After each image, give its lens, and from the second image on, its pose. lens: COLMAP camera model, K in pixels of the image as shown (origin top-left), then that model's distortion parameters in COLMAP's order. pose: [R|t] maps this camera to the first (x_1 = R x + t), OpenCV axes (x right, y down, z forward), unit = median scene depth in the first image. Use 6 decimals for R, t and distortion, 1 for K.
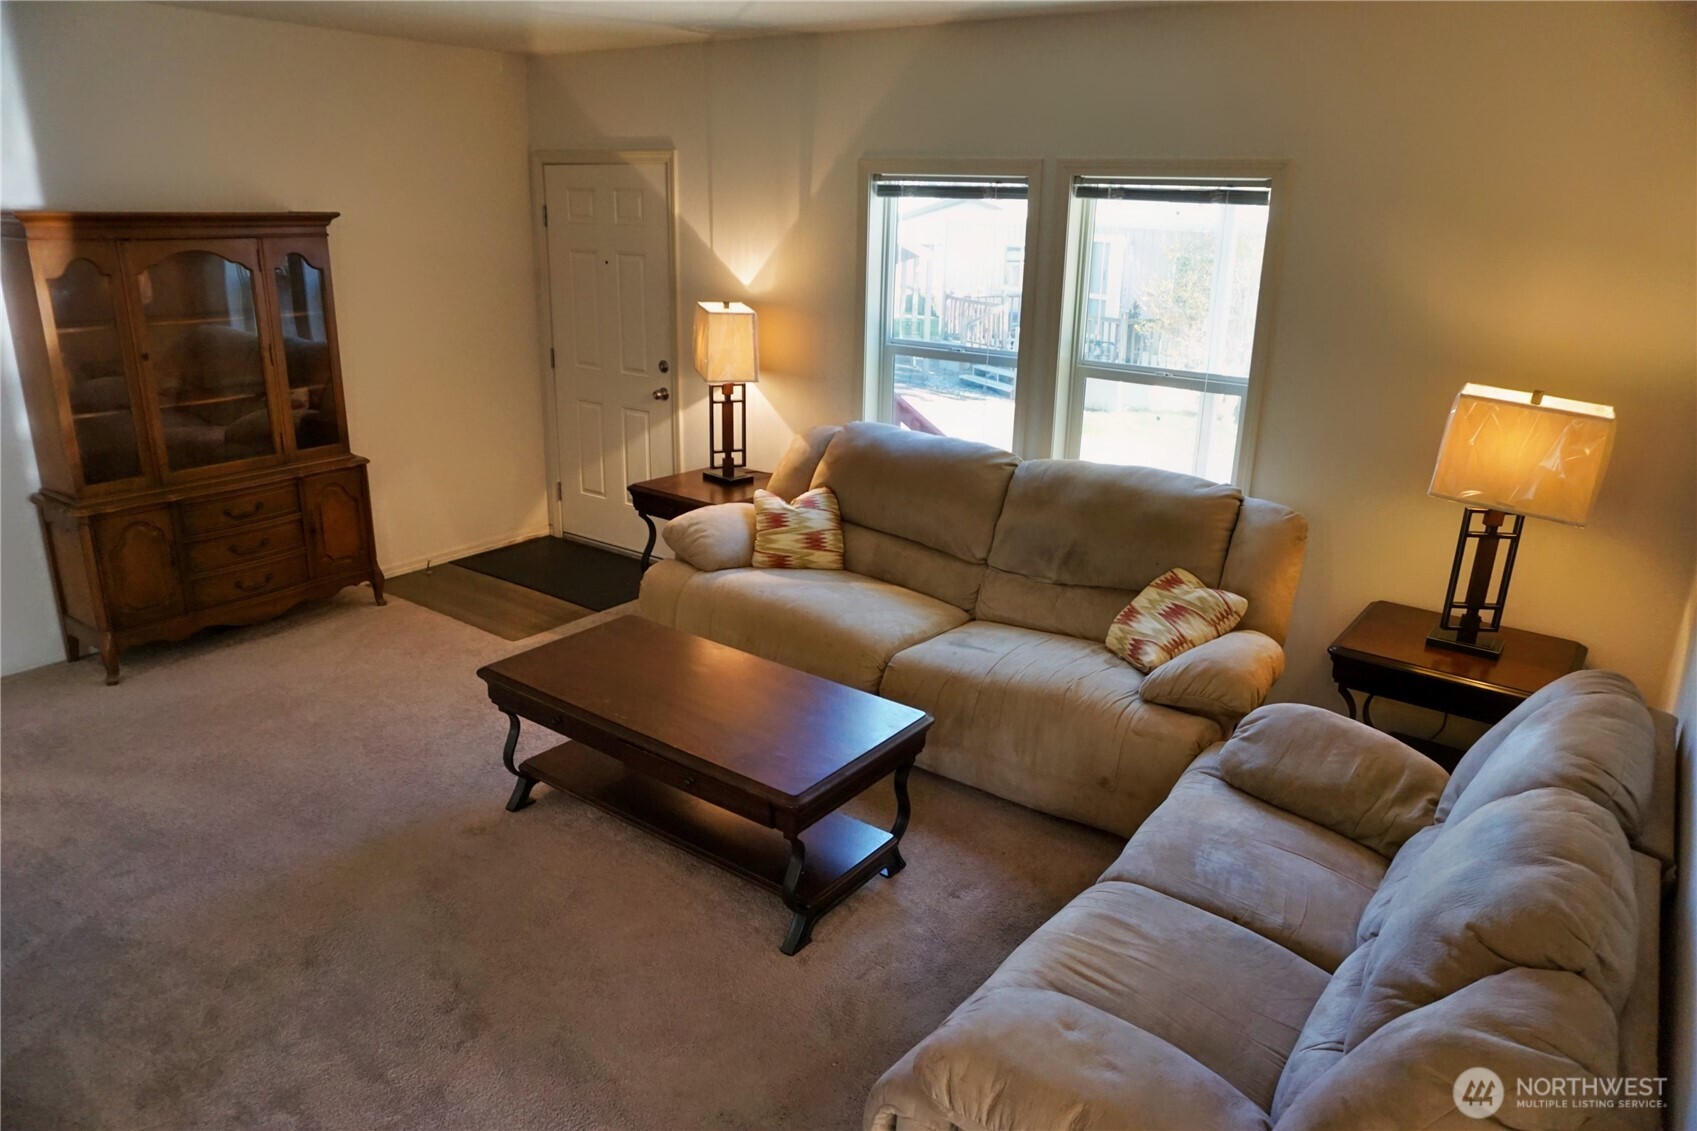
lens RADIAL K [[1151.6, 0, 817.0], [0, 1151.6, 577.4], [0, 0, 1]] dist [-0.122372, 0.124405]
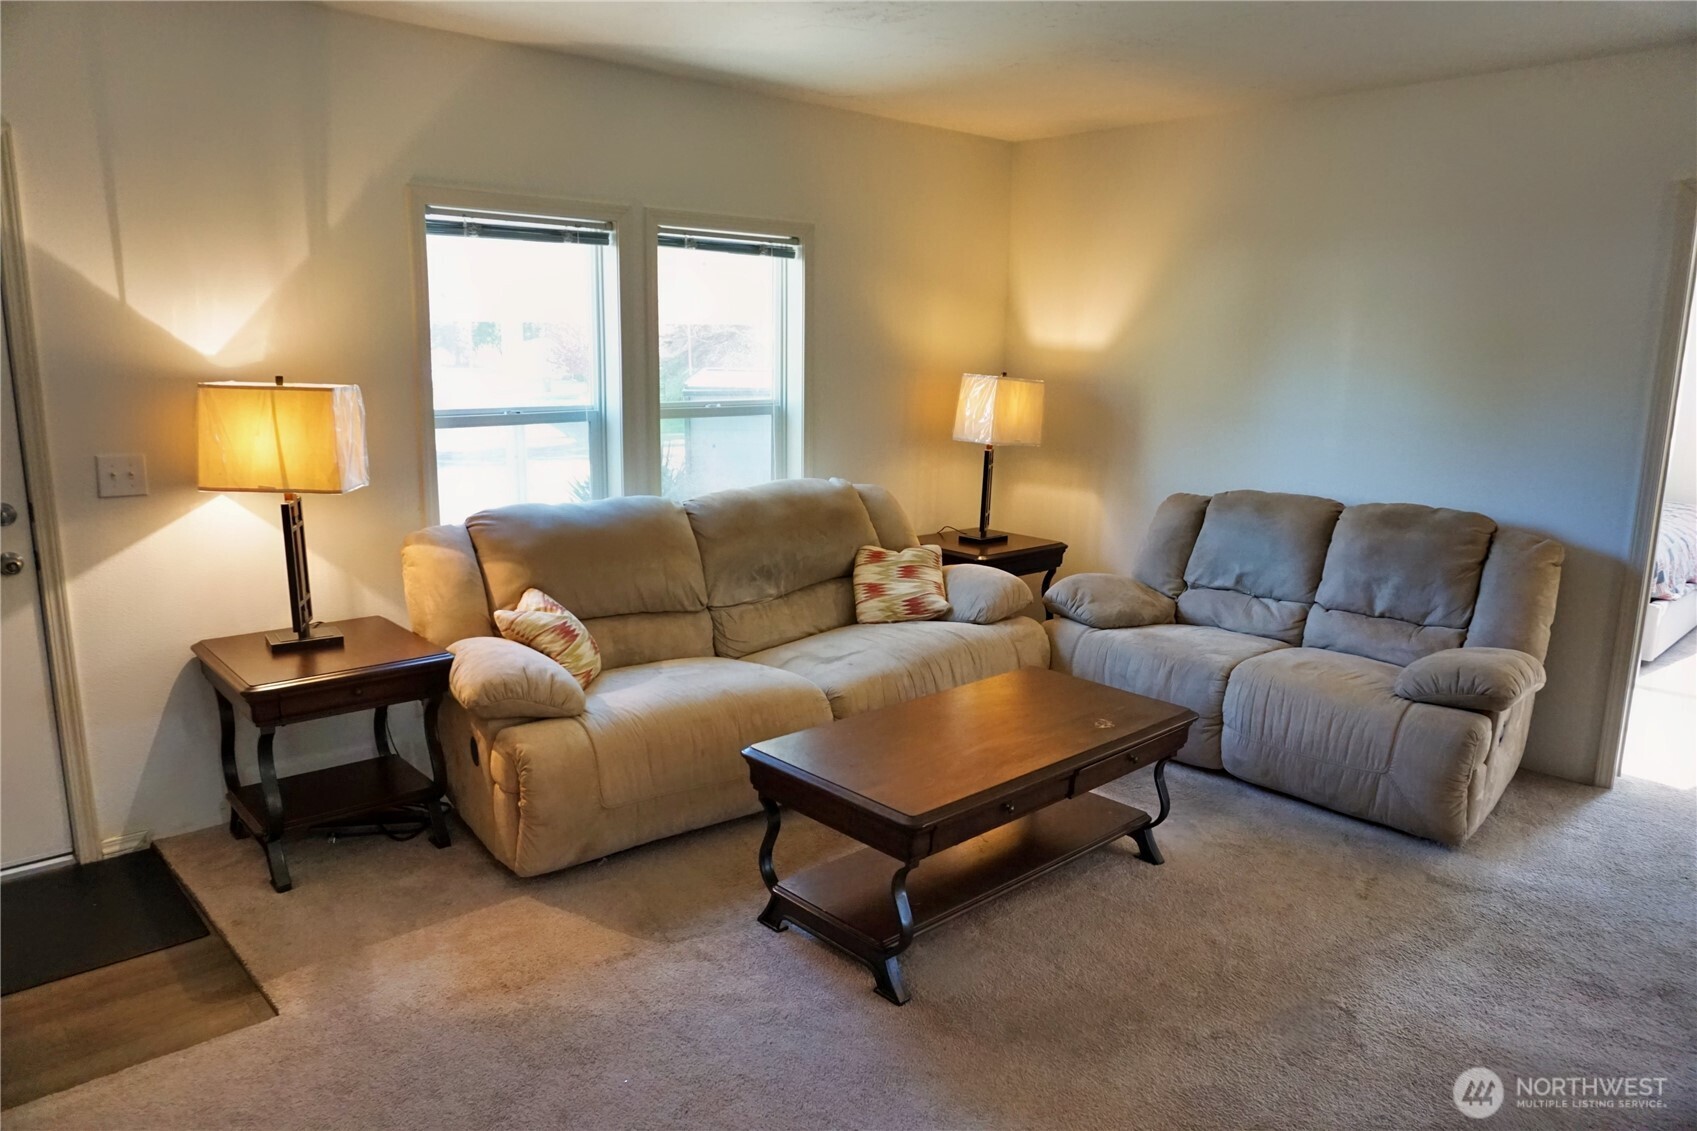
lens RADIAL K [[1151.6, 0, 817.0], [0, 1151.6, 577.4], [0, 0, 1]] dist [-0.122372, 0.124405]
pose [[0.157980, -0.211817, 0.964456, -0.750752], [0.297218, 0.941626, 0.158118, -0.157042], [-0.941649, 0.261675, 0.211714, 0.662187]]
